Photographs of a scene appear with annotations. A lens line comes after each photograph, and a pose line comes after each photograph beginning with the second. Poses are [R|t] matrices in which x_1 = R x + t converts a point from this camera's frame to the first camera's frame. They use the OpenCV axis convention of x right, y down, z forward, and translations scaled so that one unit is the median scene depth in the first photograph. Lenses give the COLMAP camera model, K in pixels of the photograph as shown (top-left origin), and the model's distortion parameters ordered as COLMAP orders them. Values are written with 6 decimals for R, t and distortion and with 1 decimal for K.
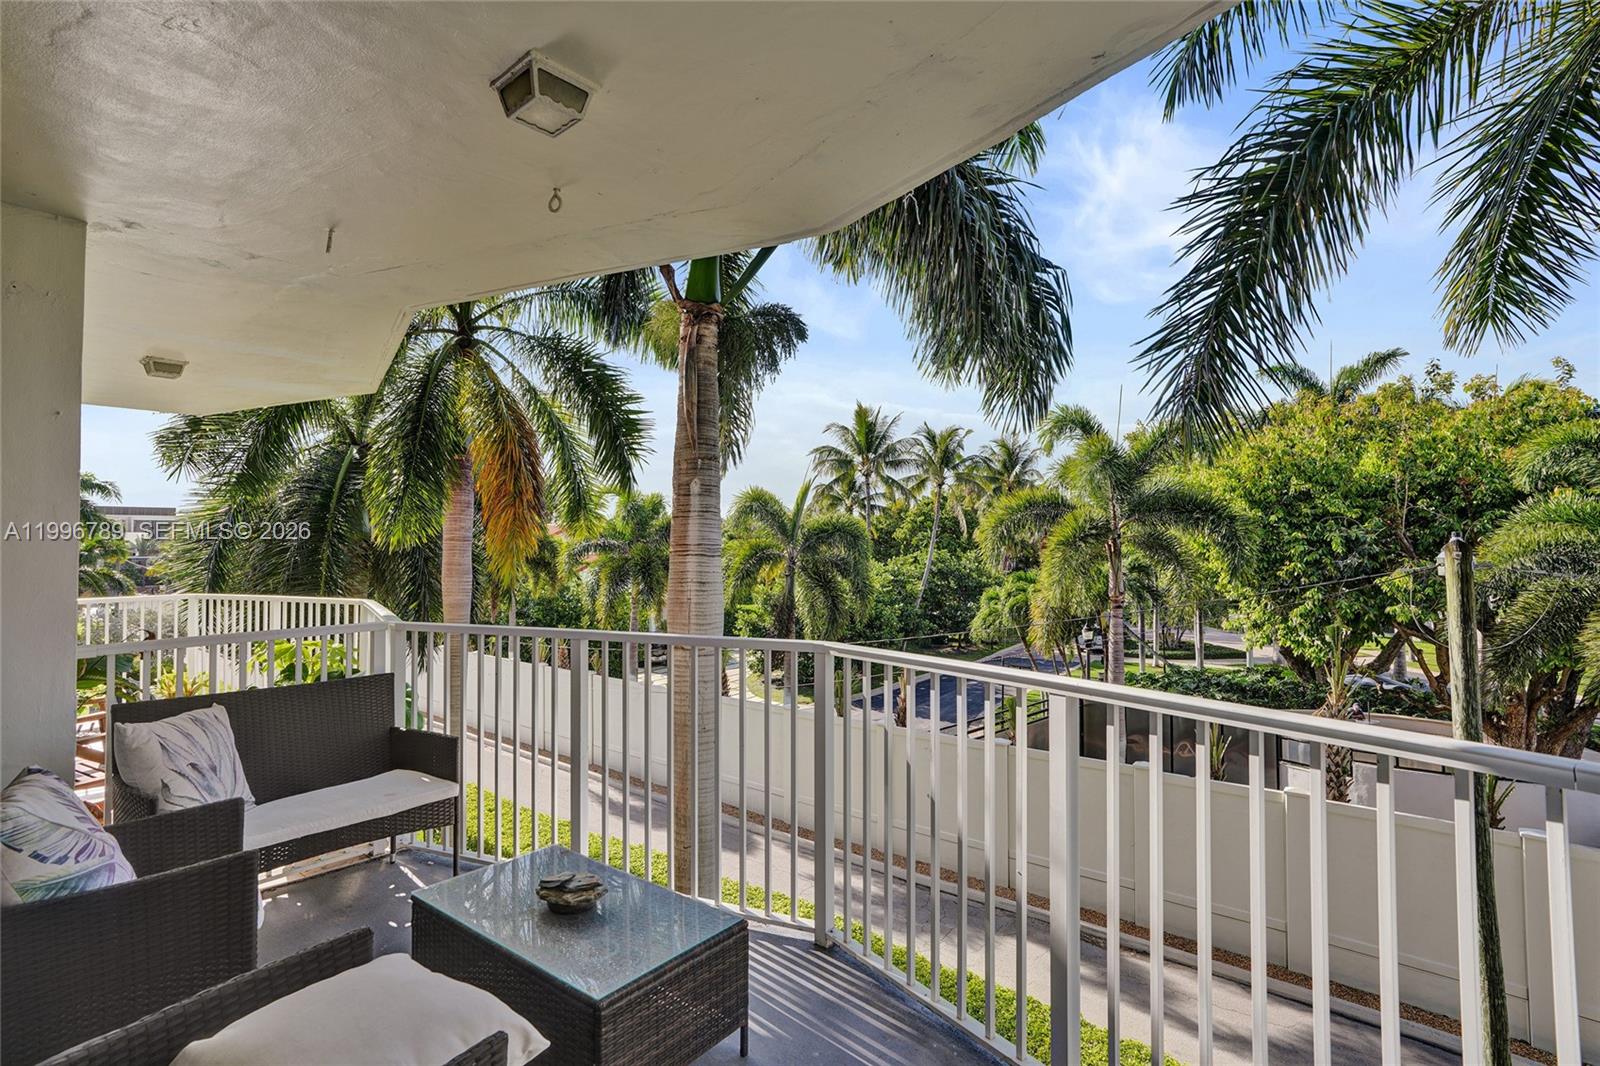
lens RADIAL K [[779.1, 0, 804.1], [0, 779.1, 524.2], [0, 0, 1]] dist [-0.079573, 0.049701]
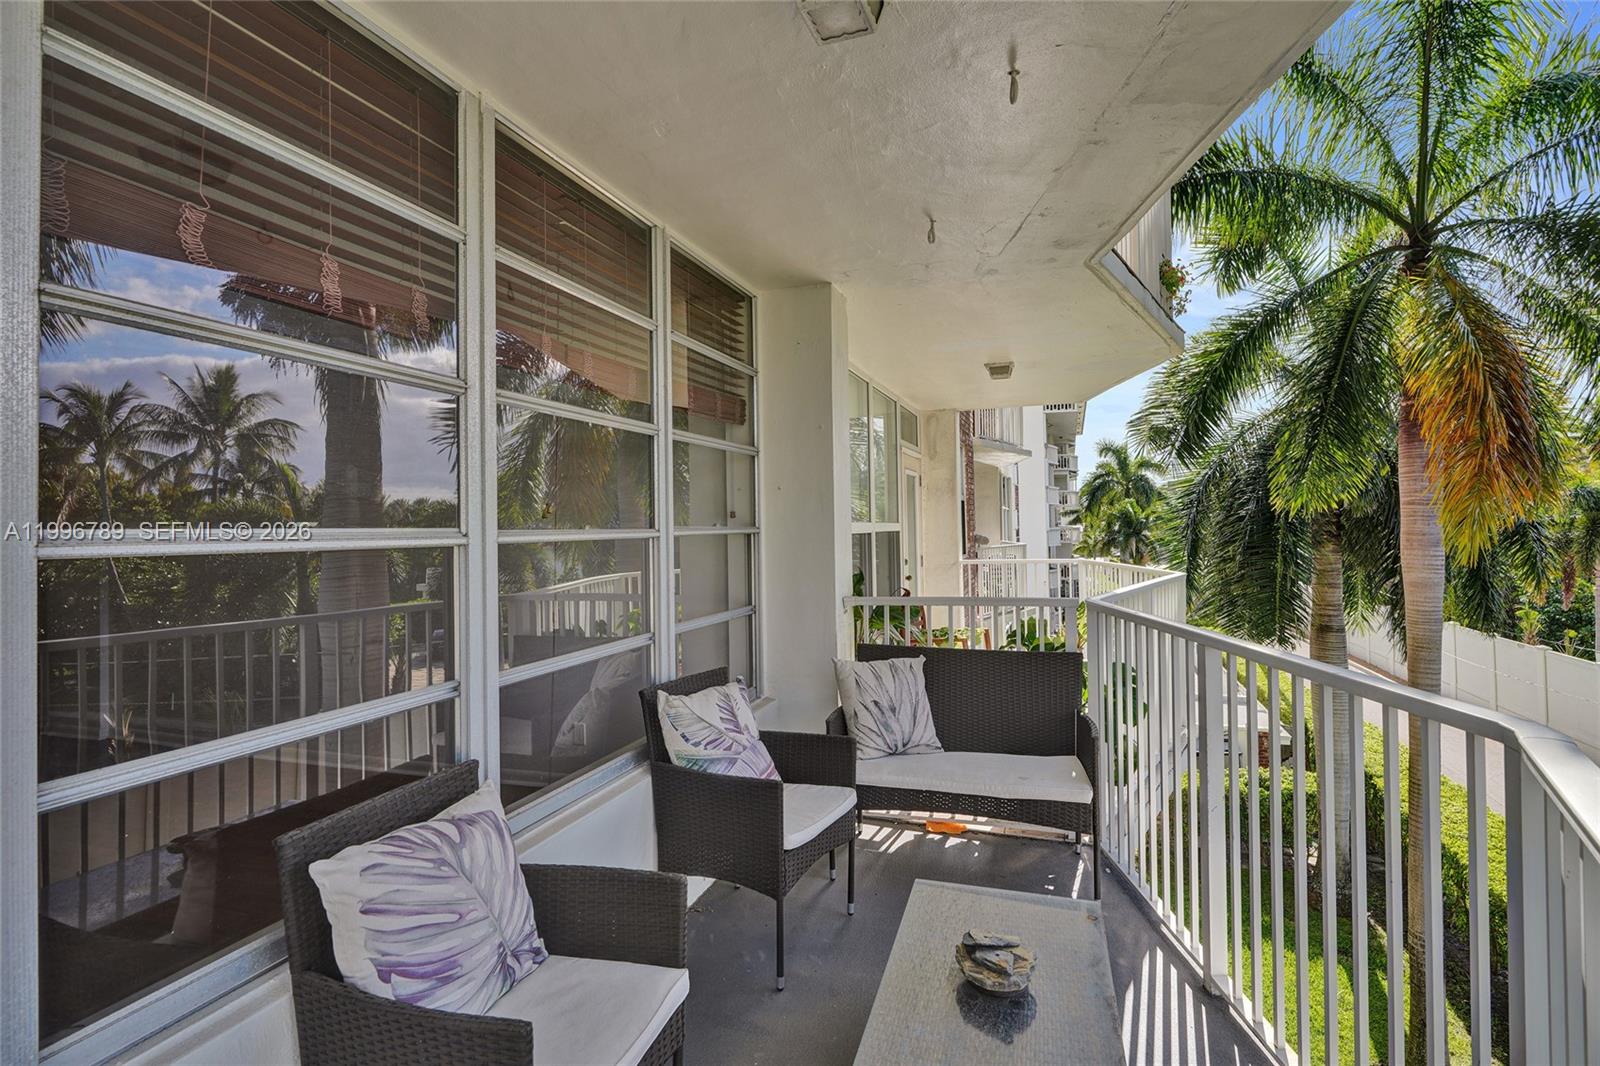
lens RADIAL K [[769.6, 0, 808.1], [0, 769.6, 509.8], [0, 0, 1]] dist [-0.003164, -0.000720]
pose [[0.358353, -0.017014, -0.933431, 0.036745], [0.042250, 0.999105, -0.001991, 0.000823], [0.932630, -0.038724, 0.358751, 0.054521]]
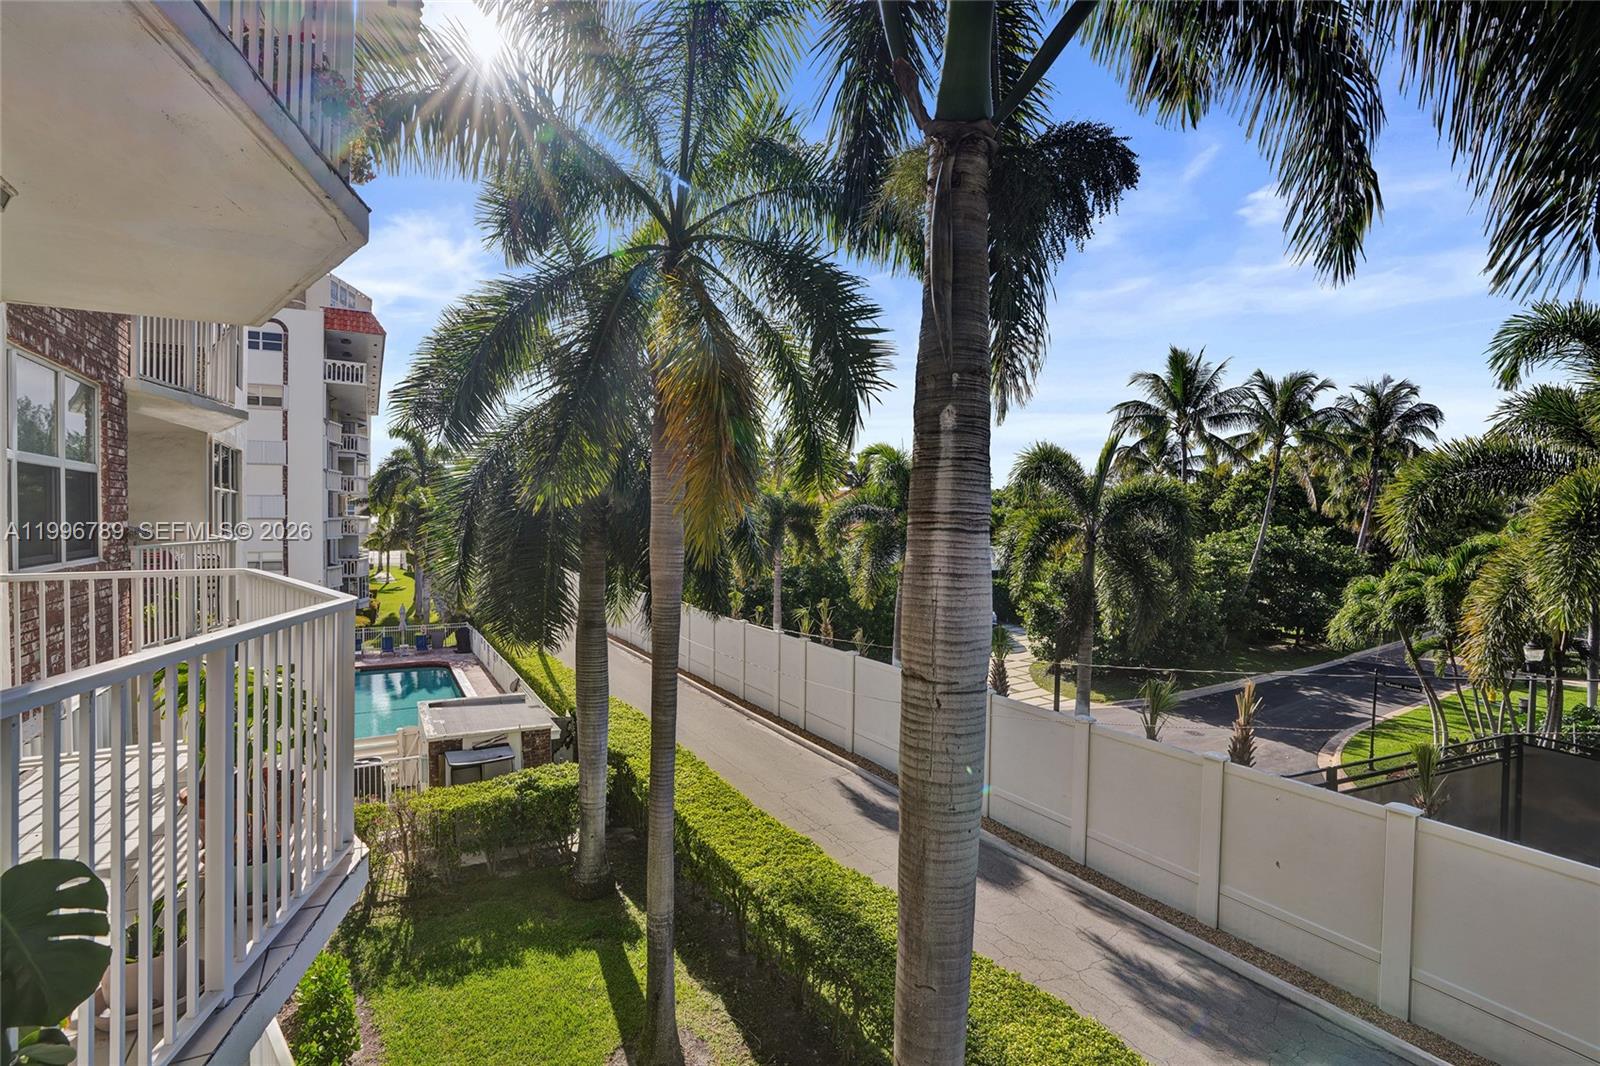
lens RADIAL K [[779.1, 0, 804.1], [0, 779.1, 524.2], [0, 0, 1]] dist [-0.079573, 0.049701]
pose [[0.934920, 0.022872, -0.354121, -0.009946], [-0.008400, 0.999067, 0.042351, 0.003588], [0.354759, -0.036620, 0.934240, 0.138985]]
